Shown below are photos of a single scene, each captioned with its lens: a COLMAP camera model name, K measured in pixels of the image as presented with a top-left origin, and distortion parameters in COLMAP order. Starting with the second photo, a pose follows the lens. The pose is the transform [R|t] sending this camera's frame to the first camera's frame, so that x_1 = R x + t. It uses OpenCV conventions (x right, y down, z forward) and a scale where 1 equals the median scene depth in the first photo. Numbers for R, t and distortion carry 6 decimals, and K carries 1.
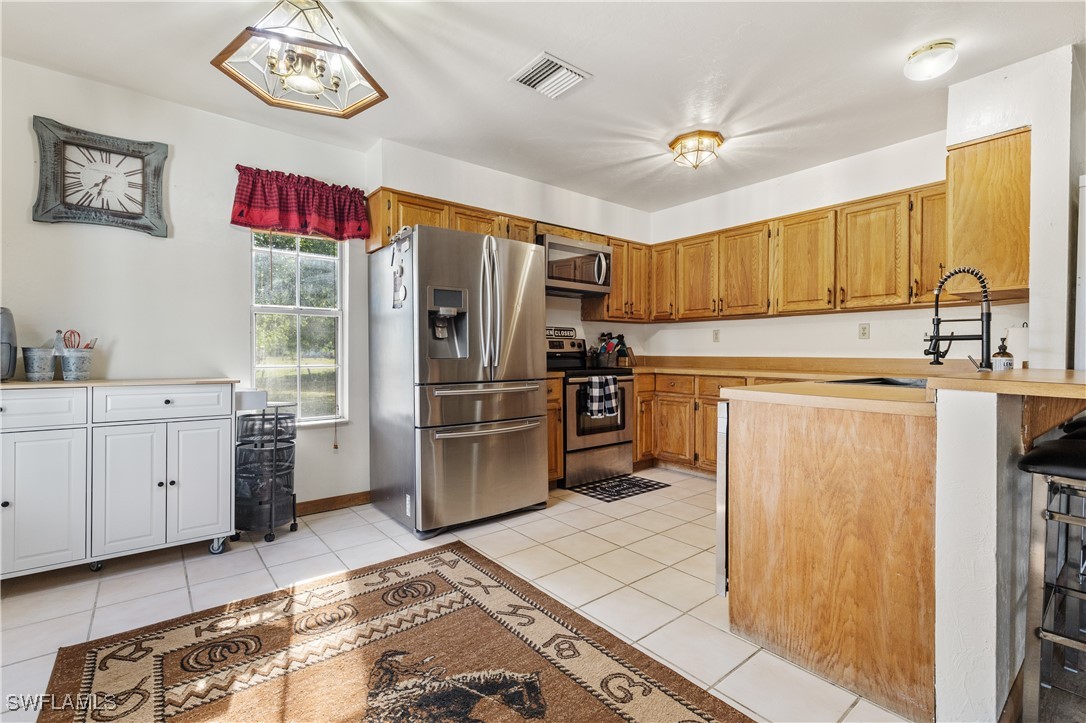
lens RADIAL K [[490.1, 0, 542.2], [0, 490.1, 357.1], [0, 0, 1]] dist [0.003969, -0.001345]
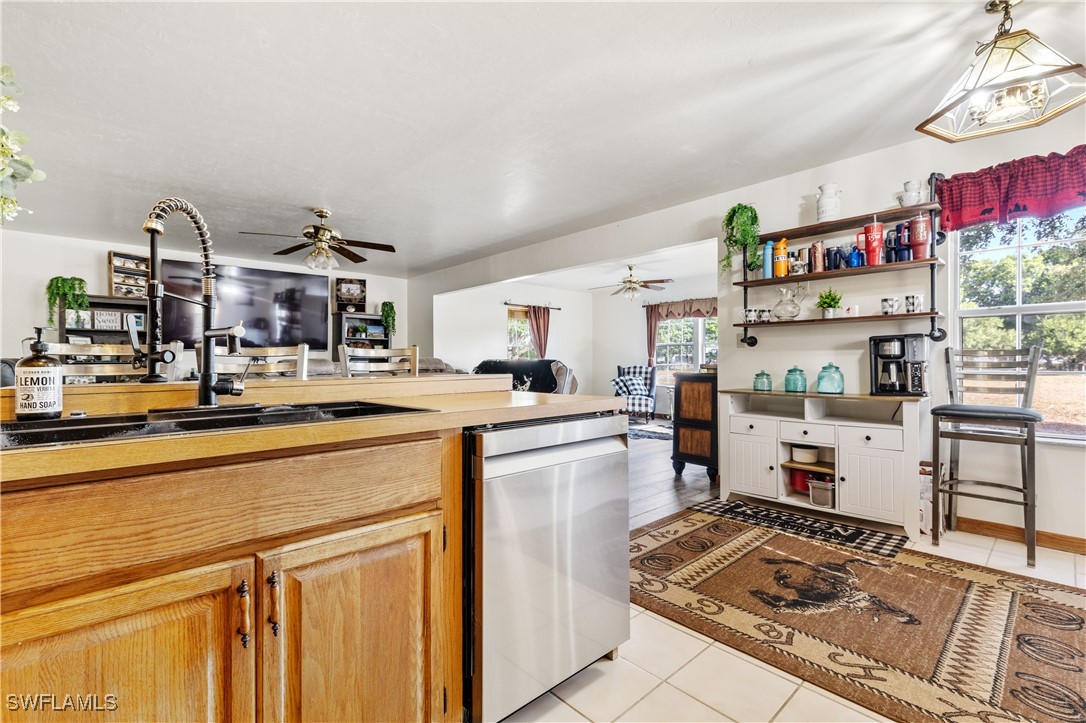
lens RADIAL K [[490.1, 0, 543.3], [0, 490.1, 360.9], [0, 0, 1]] dist [0.003969, -0.001345]
pose [[-0.997174, 0.000273, -0.075132, 0.296540], [-0.000295, 0.999971, 0.007551, -0.005874], [0.075132, 0.007552, -0.997145, 0.959914]]
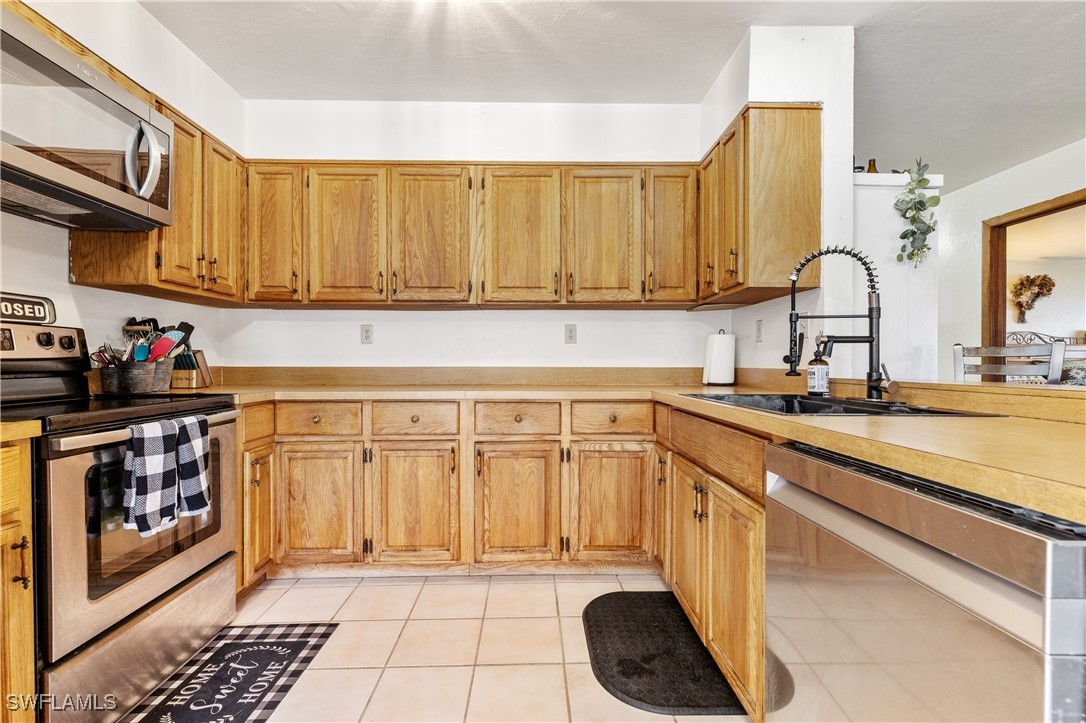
lens RADIAL K [[490.1, 0, 545.8], [0, 490.1, 364.4], [0, 0, 1]] dist [0.003969, -0.001345]
pose [[0.605239, -0.005440, 0.796025, -0.009109], [0.008764, 0.999962, 0.000171, -0.003219], [-0.795996, 0.006873, 0.605263, 0.527212]]
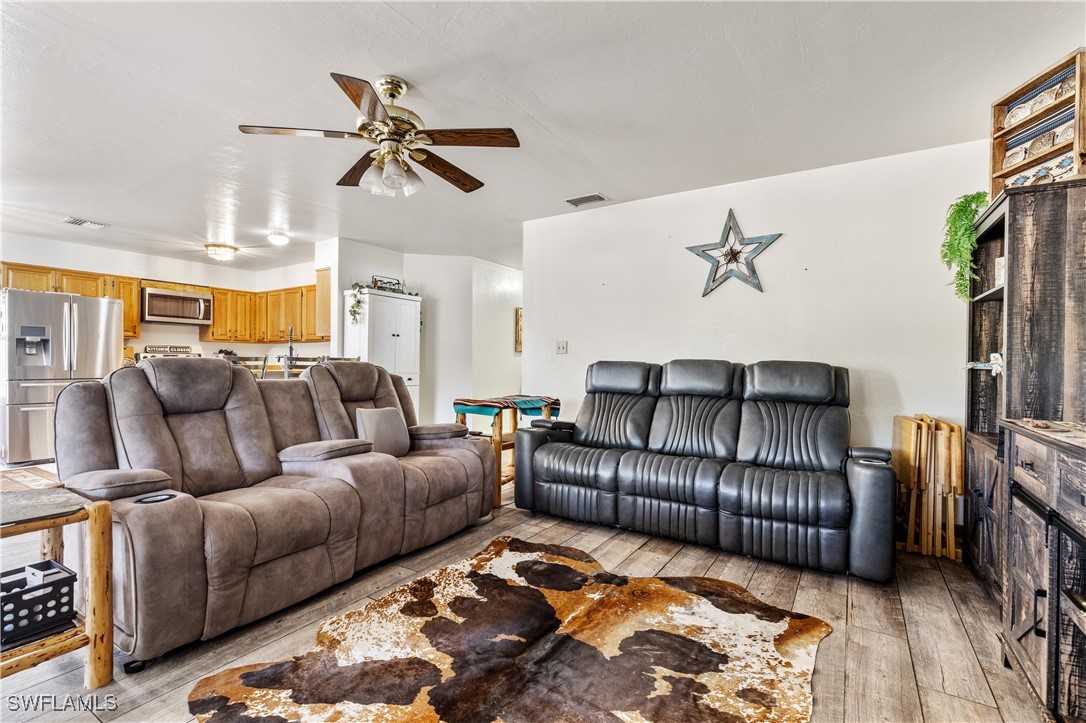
lens RADIAL K [[490.1, 0, 541.5], [0, 490.1, 369.7], [0, 0, 1]] dist [0.003969, -0.001345]
pose [[0.945430, -0.003069, 0.325810, 0.714025], [0.001776, 0.999989, 0.004268, 0.010039], [-0.325820, -0.003457, 0.945426, -0.942481]]
